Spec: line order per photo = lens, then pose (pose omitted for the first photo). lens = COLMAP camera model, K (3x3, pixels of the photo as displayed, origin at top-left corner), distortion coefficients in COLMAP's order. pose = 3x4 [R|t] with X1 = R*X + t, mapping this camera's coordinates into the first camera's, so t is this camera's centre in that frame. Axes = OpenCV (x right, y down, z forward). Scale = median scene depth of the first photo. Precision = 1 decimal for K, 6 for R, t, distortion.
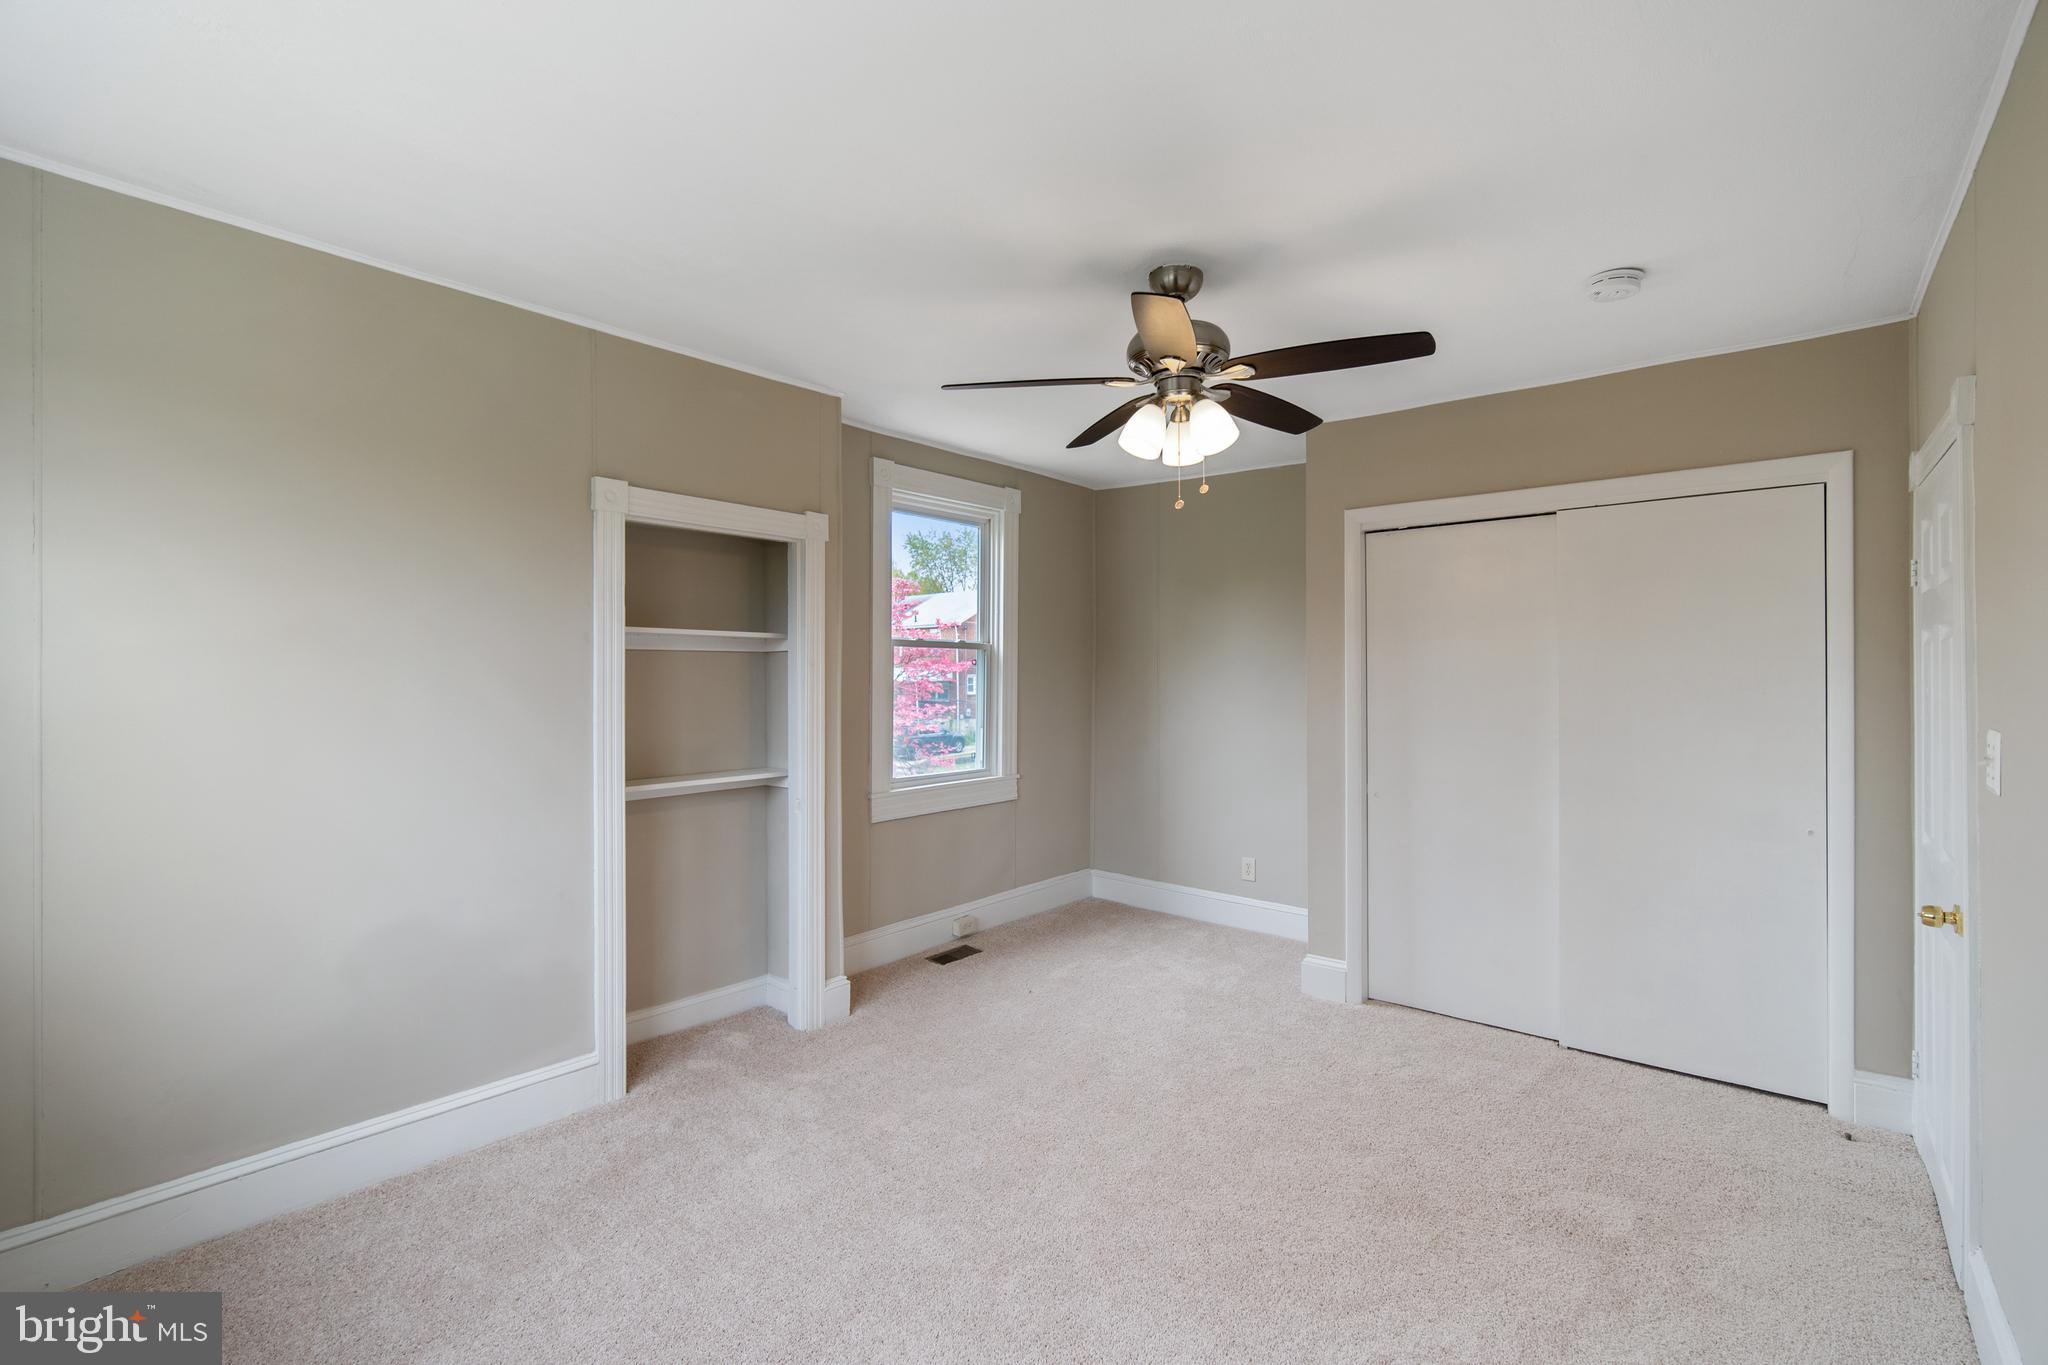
lens RADIAL K [[913.0, 0, 1022.1], [0, 913.0, 677.2], [0, 0, 1]] dist [-0.005371, 0.001379]
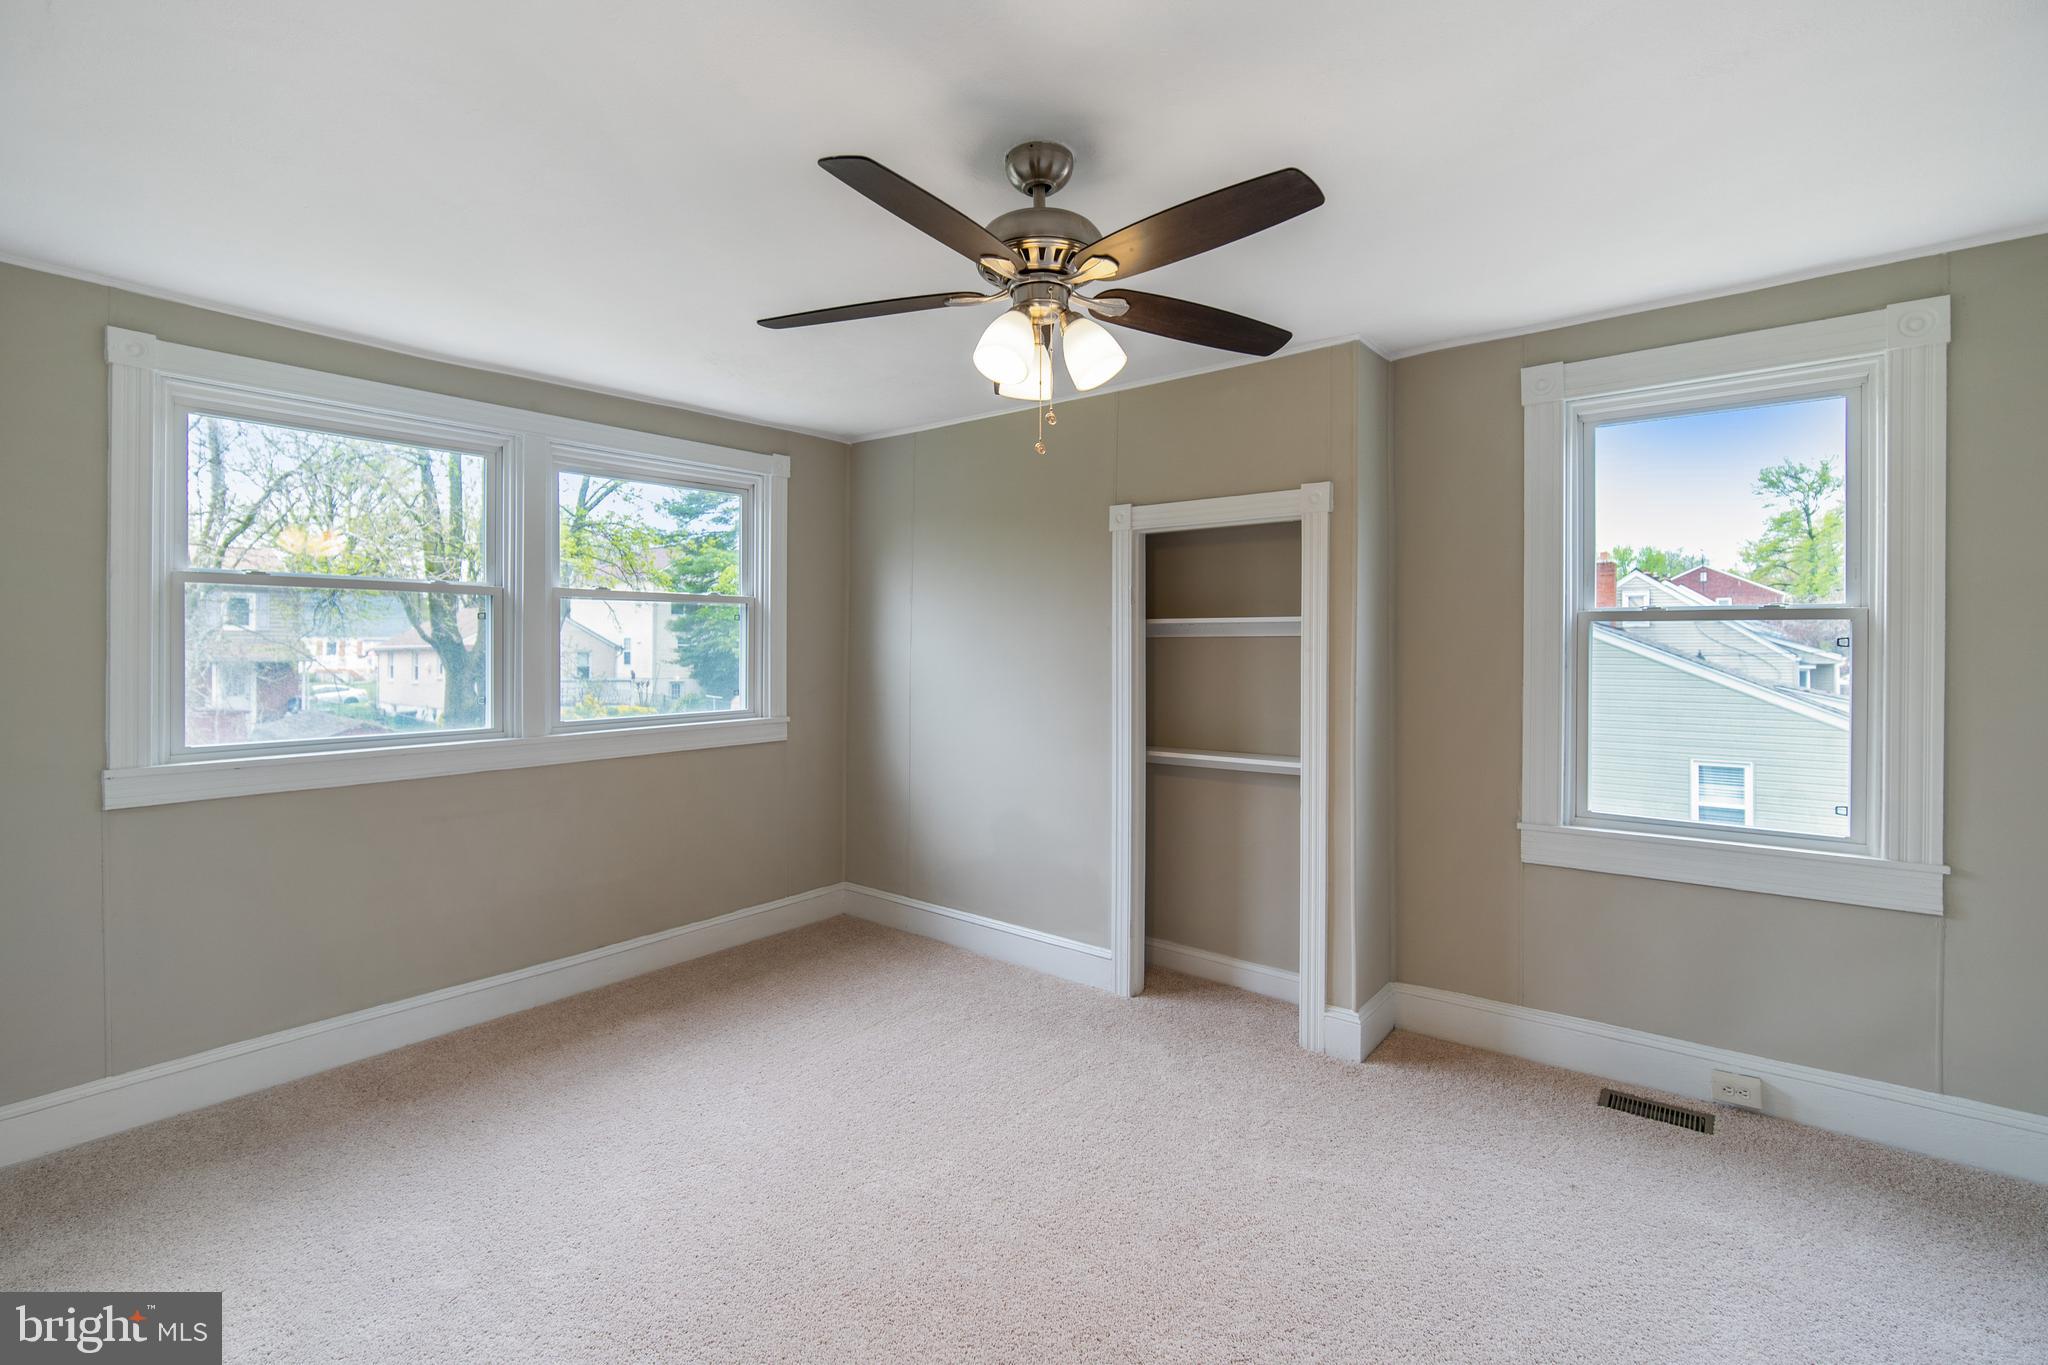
lens RADIAL K [[911.7, 0, 1013.8], [0, 911.7, 645.9], [0, 0, 1]] dist [-0.004290, -0.000837]
pose [[0.024234, 0.003907, -0.999699, 0.743765], [-0.000885, 0.999992, 0.003886, -0.023744], [0.999706, 0.000790, 0.024237, 0.750661]]
